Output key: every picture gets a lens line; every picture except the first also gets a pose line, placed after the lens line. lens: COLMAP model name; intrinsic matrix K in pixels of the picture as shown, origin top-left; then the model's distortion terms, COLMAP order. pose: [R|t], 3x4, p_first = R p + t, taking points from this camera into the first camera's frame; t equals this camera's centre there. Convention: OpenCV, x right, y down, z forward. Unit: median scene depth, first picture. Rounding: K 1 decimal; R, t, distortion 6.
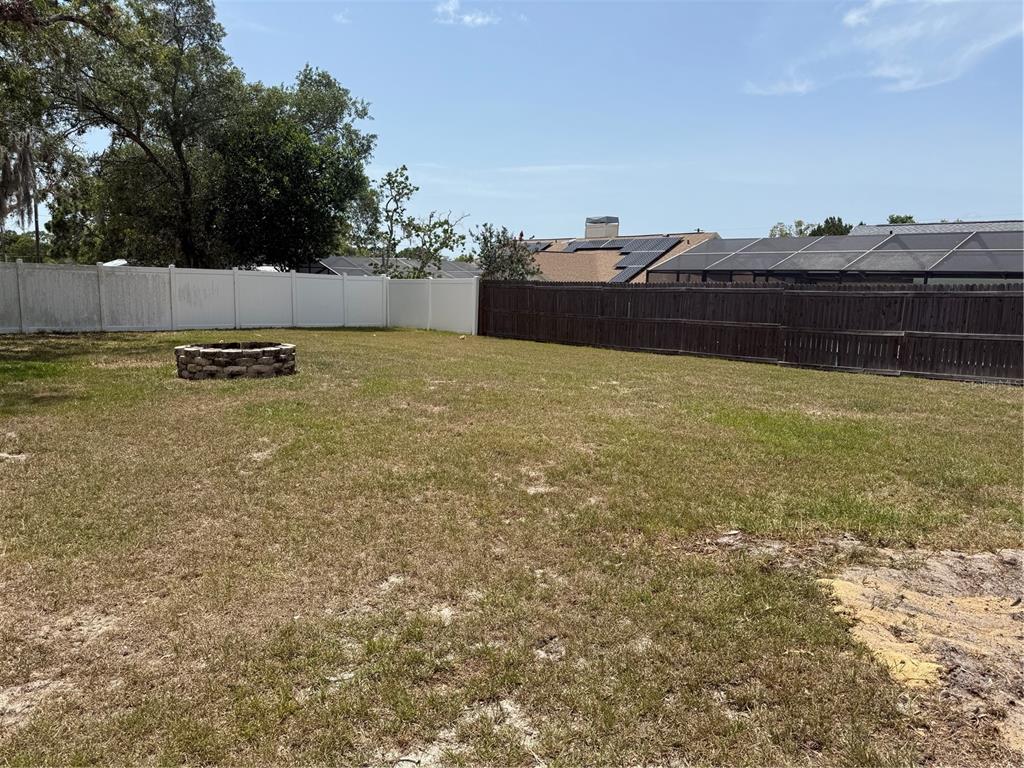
lens RADIAL K [[720.3, 0, 504.8], [0, 720.3, 382.8], [0, 0, 1]] dist [0.068229, -0.093207]
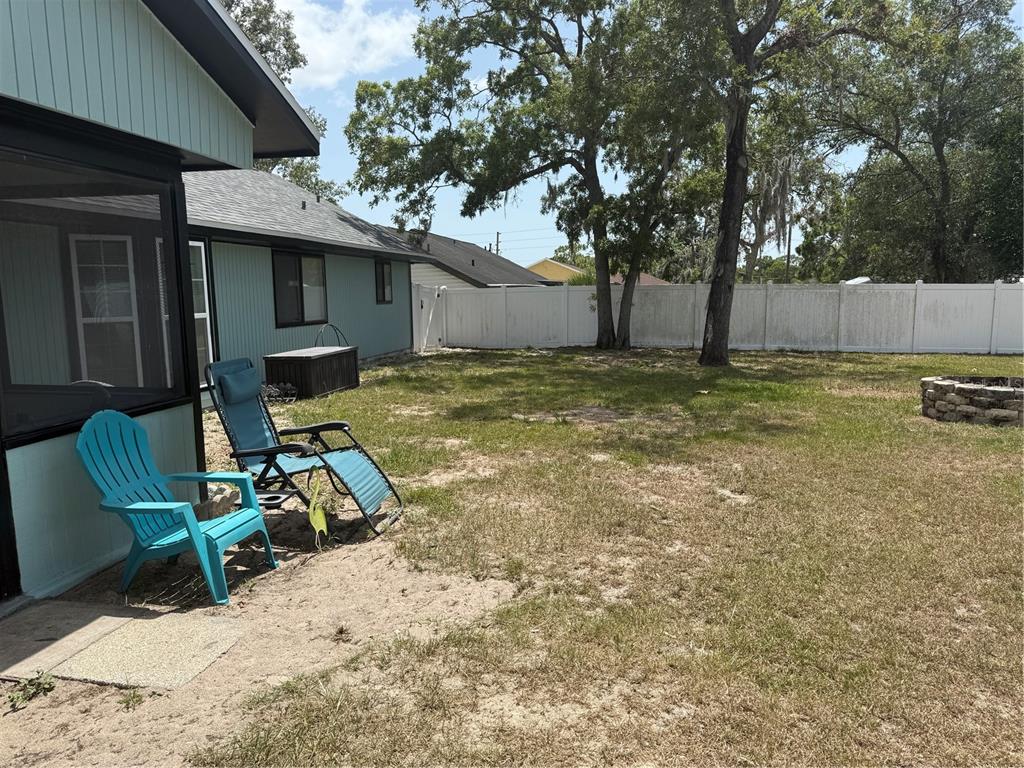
lens RADIAL K [[720.3, 0, 521.8], [0, 720.3, 397.6], [0, 0, 1]] dist [0.068229, -0.093207]
pose [[0.613963, 0.089936, -0.784195, -0.039722], [-0.092379, 0.994847, 0.041769, -0.009849], [0.783910, 0.046799, 0.619108, 0.064303]]
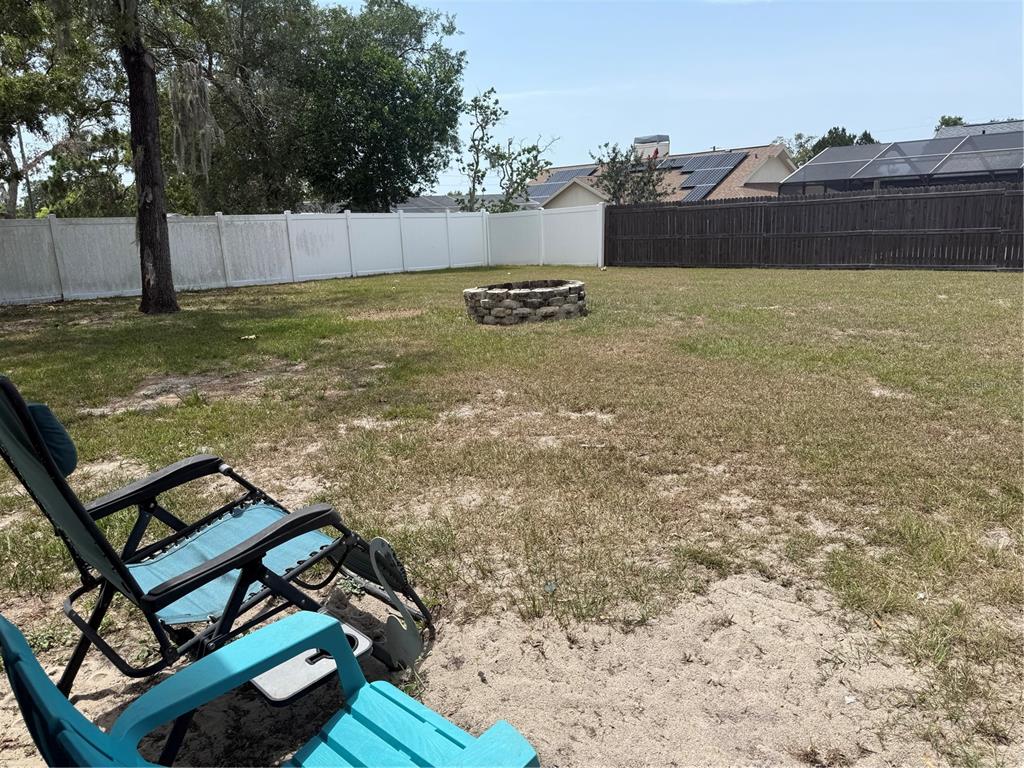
lens RADIAL K [[720.3, 0, 505.4], [0, 720.3, 388.2], [0, 0, 1]] dist [0.068229, -0.093207]
pose [[0.996899, -0.072362, 0.030922, -0.218468], [0.069206, 0.993240, 0.093196, -0.004557], [-0.037457, -0.090767, 0.995168, 0.050738]]
